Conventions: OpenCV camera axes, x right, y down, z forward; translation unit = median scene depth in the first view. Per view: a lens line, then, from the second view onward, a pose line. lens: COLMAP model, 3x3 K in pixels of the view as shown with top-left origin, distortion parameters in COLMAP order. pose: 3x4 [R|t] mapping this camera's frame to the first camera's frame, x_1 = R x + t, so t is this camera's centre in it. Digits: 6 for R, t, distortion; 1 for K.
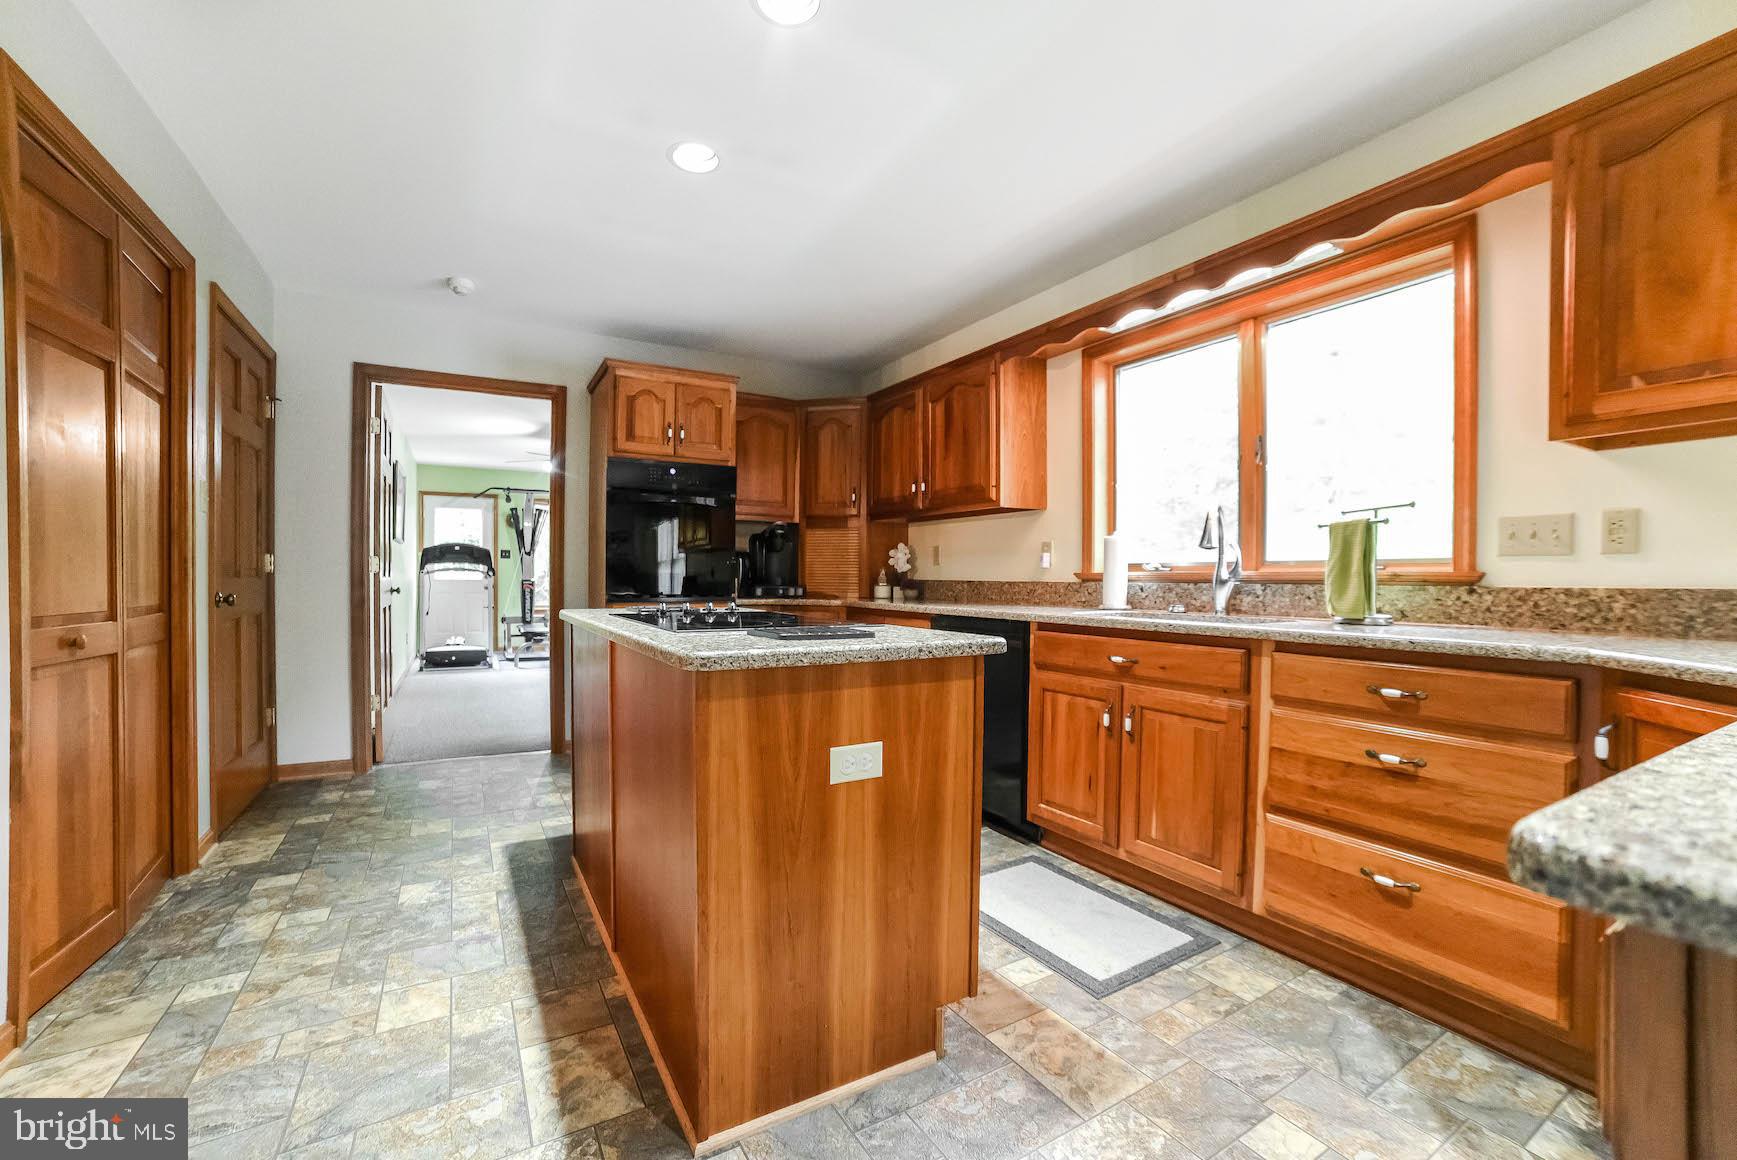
lens RADIAL K [[731.9, 0, 868.5], [0, 731.9, 580.0], [0, 0, 1]] dist [0.000156, 0.000066]
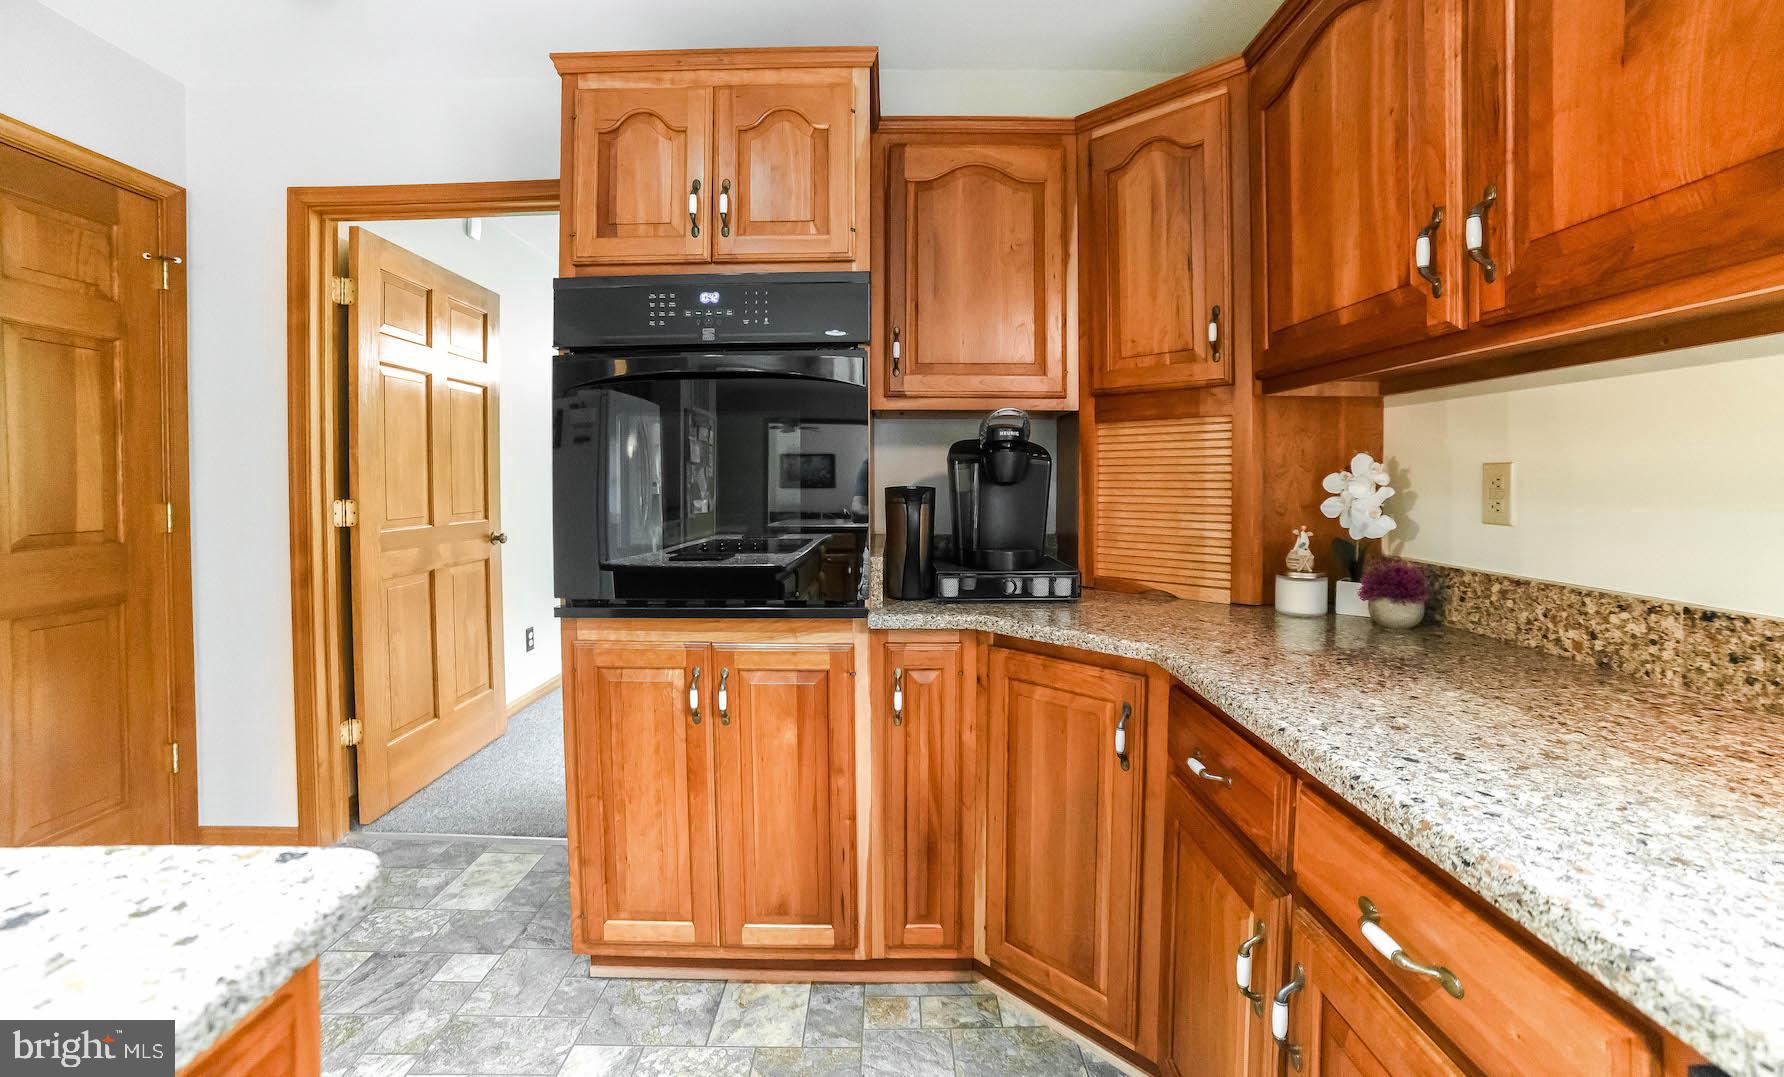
lens RADIAL K [[734.9, 0, 890.9], [0, 734.9, 489.2], [0, 0, 1]] dist [-0.061455, 0.000221]
pose [[0.869794, -0.003150, -0.493405, 0.018137], [0.010656, 0.999866, 0.012401, -0.040955], [0.493300, -0.016044, 0.869711, 0.607434]]
